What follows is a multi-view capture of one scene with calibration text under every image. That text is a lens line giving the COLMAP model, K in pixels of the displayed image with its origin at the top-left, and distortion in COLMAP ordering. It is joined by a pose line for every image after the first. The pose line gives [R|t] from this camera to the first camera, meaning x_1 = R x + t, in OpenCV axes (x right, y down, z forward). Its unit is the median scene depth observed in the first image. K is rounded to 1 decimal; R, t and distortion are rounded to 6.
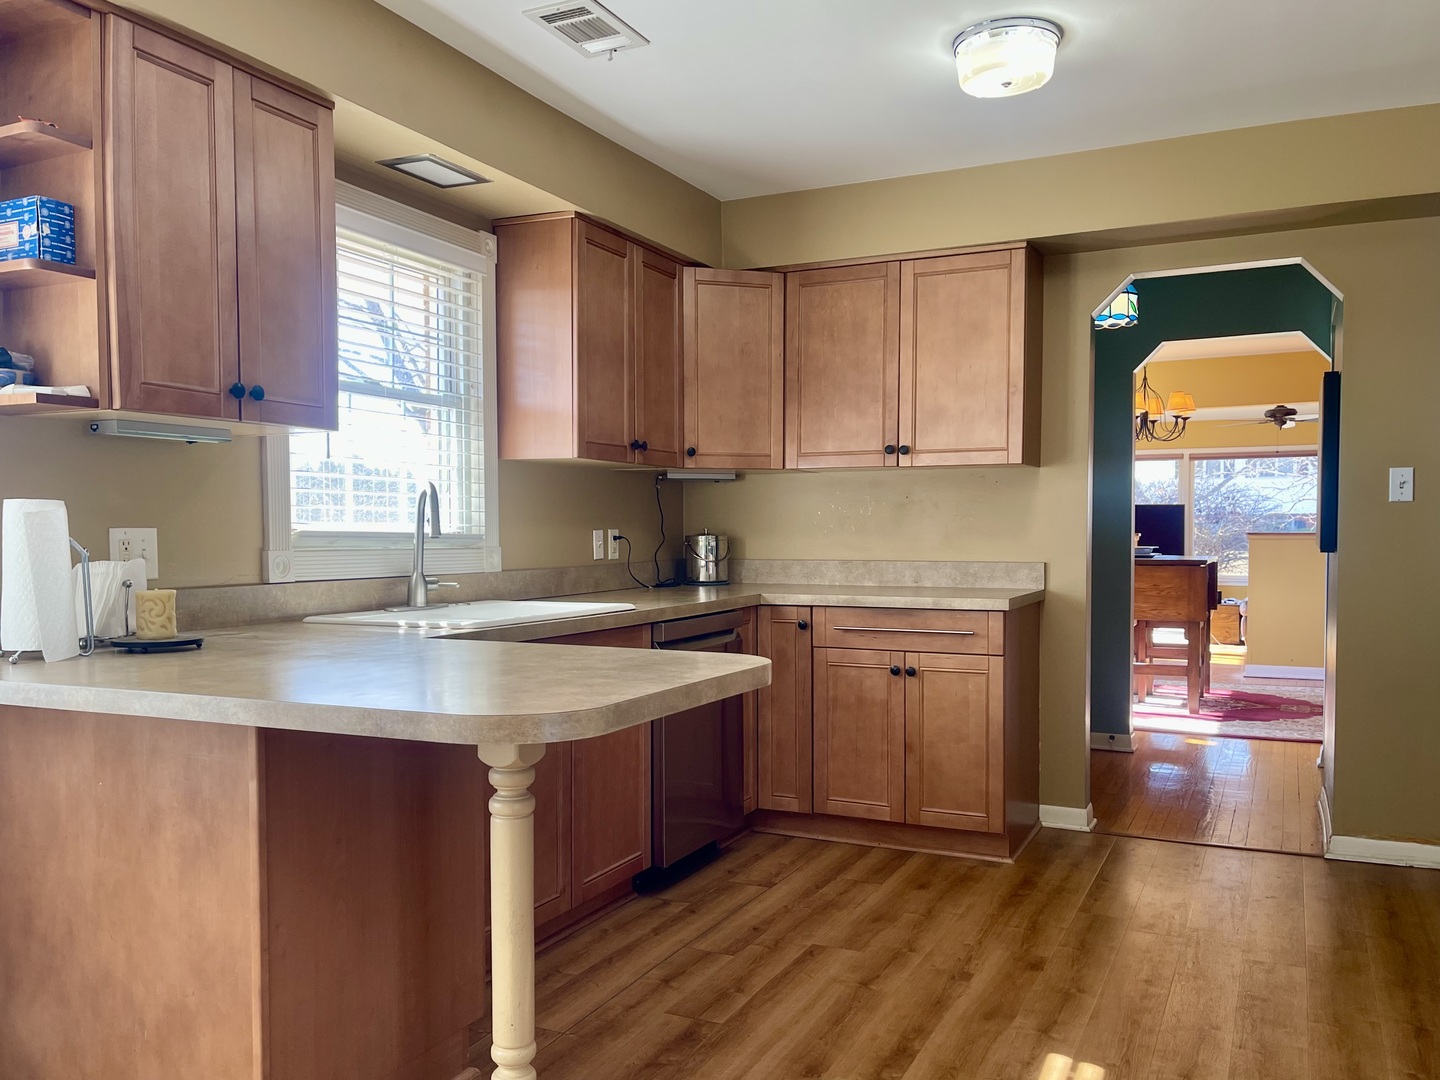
lens RADIAL K [[1175.4, 0, 720.5], [0, 1175.4, 578.4], [0, 0, 1]] dist [0.049095, -0.003463]
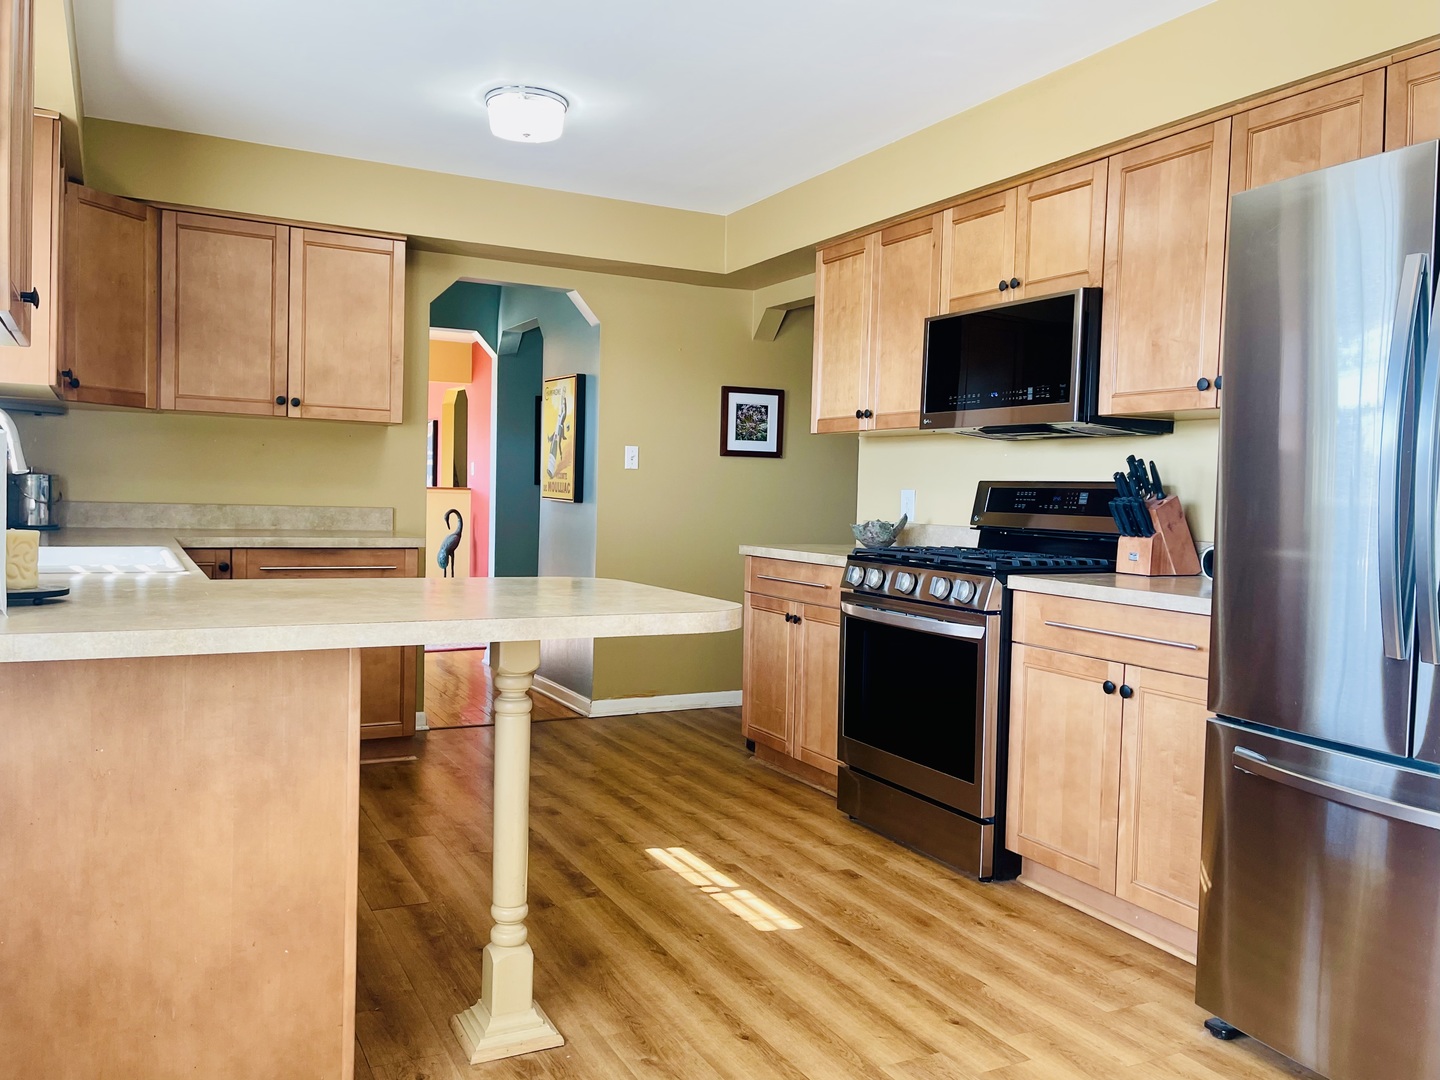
lens RADIAL K [[1129.7, 0, 720.0], [0, 1129.7, 540.0], [0, 0, 1]] dist [0.008125, 0.002848]
pose [[0.595021, -0.013664, 0.803594, -0.453448], [0.004588, 0.999897, 0.013605, 0.004797], [-0.803697, -0.004409, 0.595022, 0.072492]]
